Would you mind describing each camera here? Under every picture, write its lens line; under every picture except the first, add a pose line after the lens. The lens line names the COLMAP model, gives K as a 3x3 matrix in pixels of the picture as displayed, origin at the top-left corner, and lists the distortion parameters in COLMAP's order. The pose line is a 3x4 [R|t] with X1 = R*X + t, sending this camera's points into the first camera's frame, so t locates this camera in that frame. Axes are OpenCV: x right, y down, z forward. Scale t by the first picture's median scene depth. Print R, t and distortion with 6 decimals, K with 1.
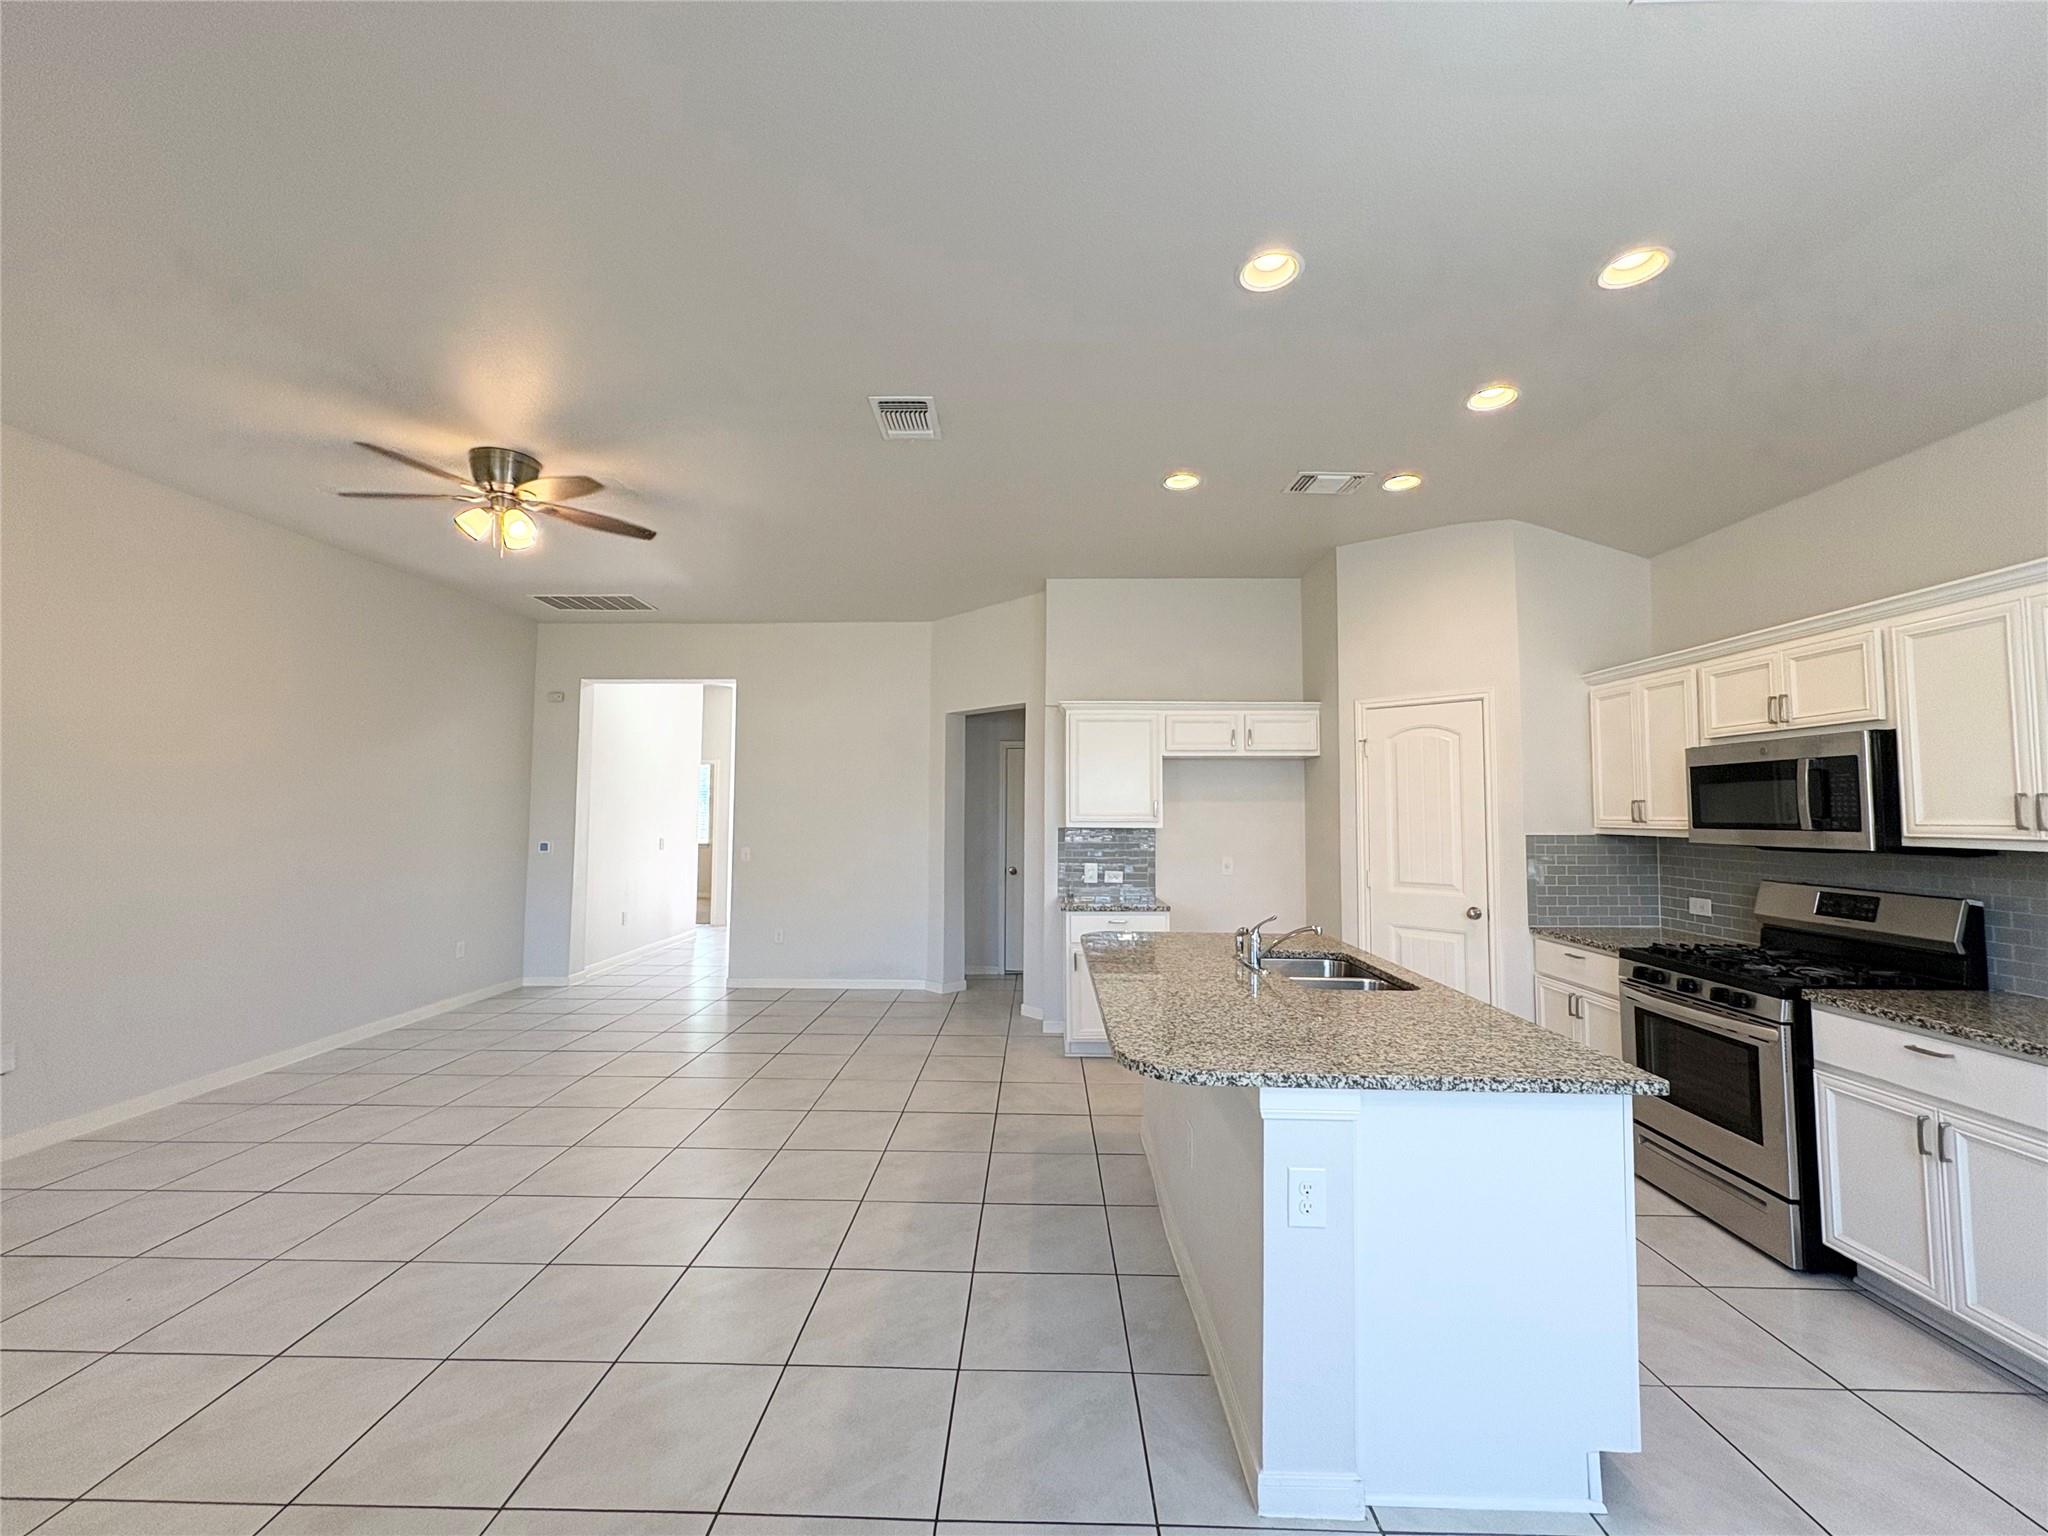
lens RADIAL K [[816.0, 0, 1022.5], [0, 816.0, 765.0], [0, 0, 1]] dist [0.000847, 0.000253]
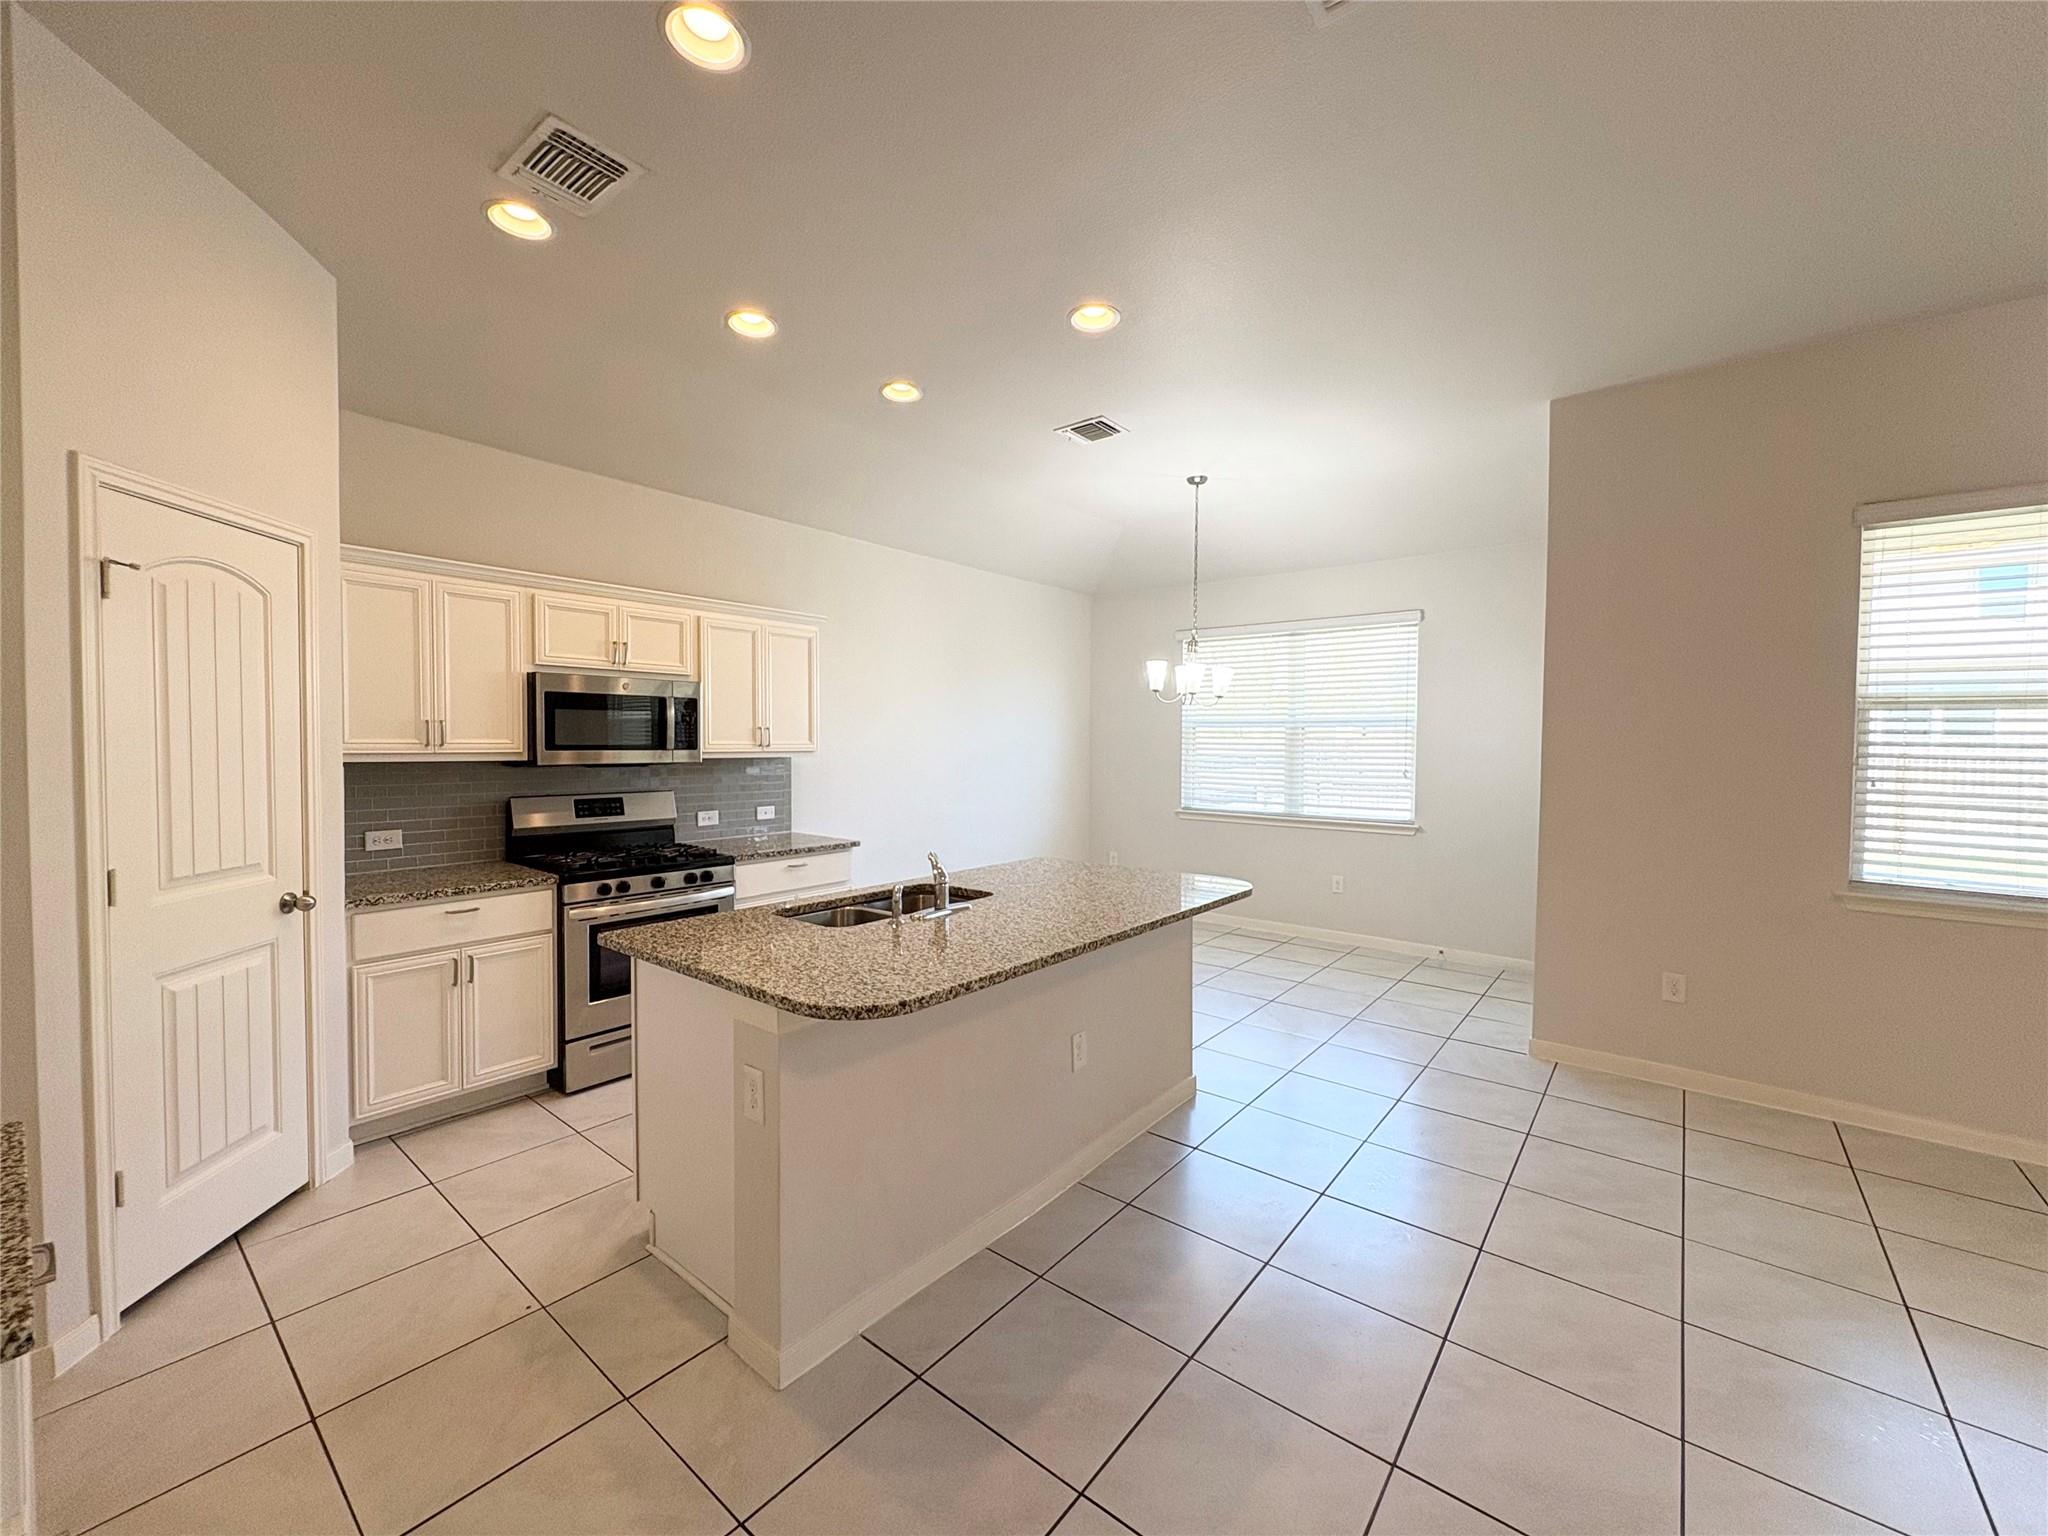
lens RADIAL K [[816.0, 0, 1022.5], [0, 816.0, 765.0], [0, 0, 1]] dist [0.000847, 0.000253]
pose [[-0.790391, -0.030266, 0.611855, -0.319363], [-0.047700, 0.998787, -0.012213, 0.086829], [-0.610743, -0.038839, -0.790876, 1.587875]]
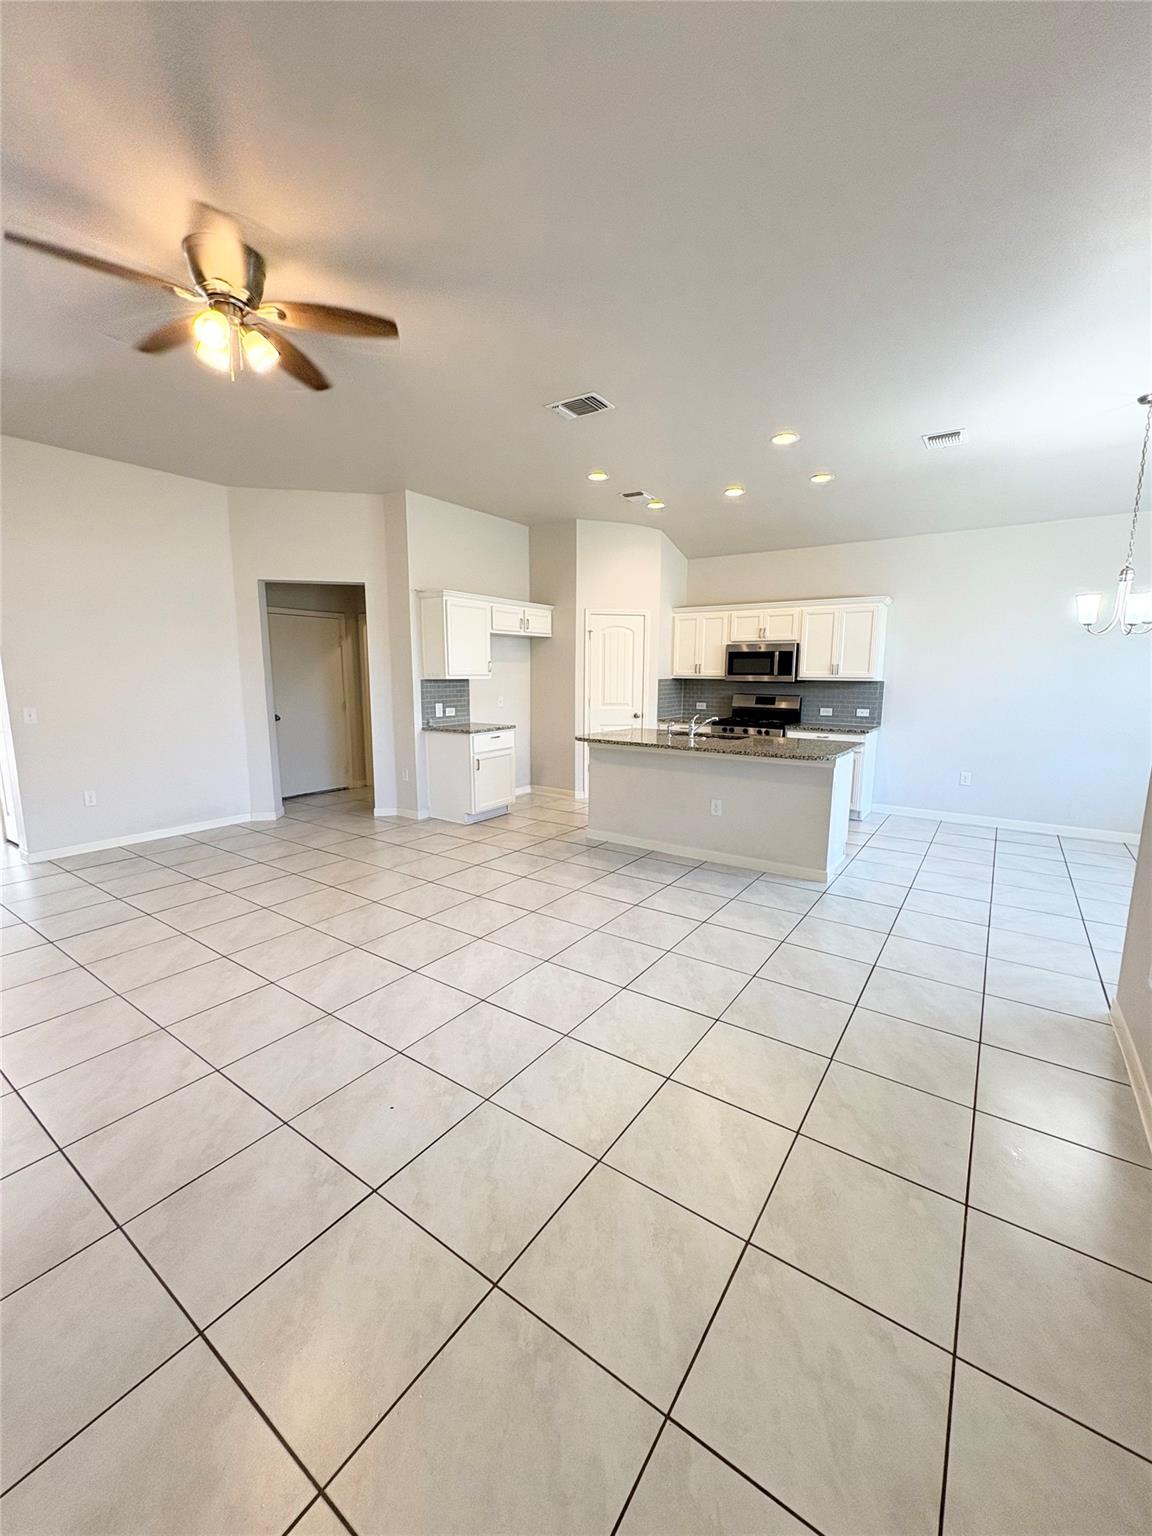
lens RADIAL K [[612.0, 0, 582.0], [0, 612.0, 762.6], [0, 0, 1]] dist [0.000847, 0.000253]
pose [[0.548922, -0.125891, 0.826339, -1.244912], [-0.050659, 0.981765, 0.183222, 0.016351], [-0.834337, -0.142436, 0.532535, 0.316227]]
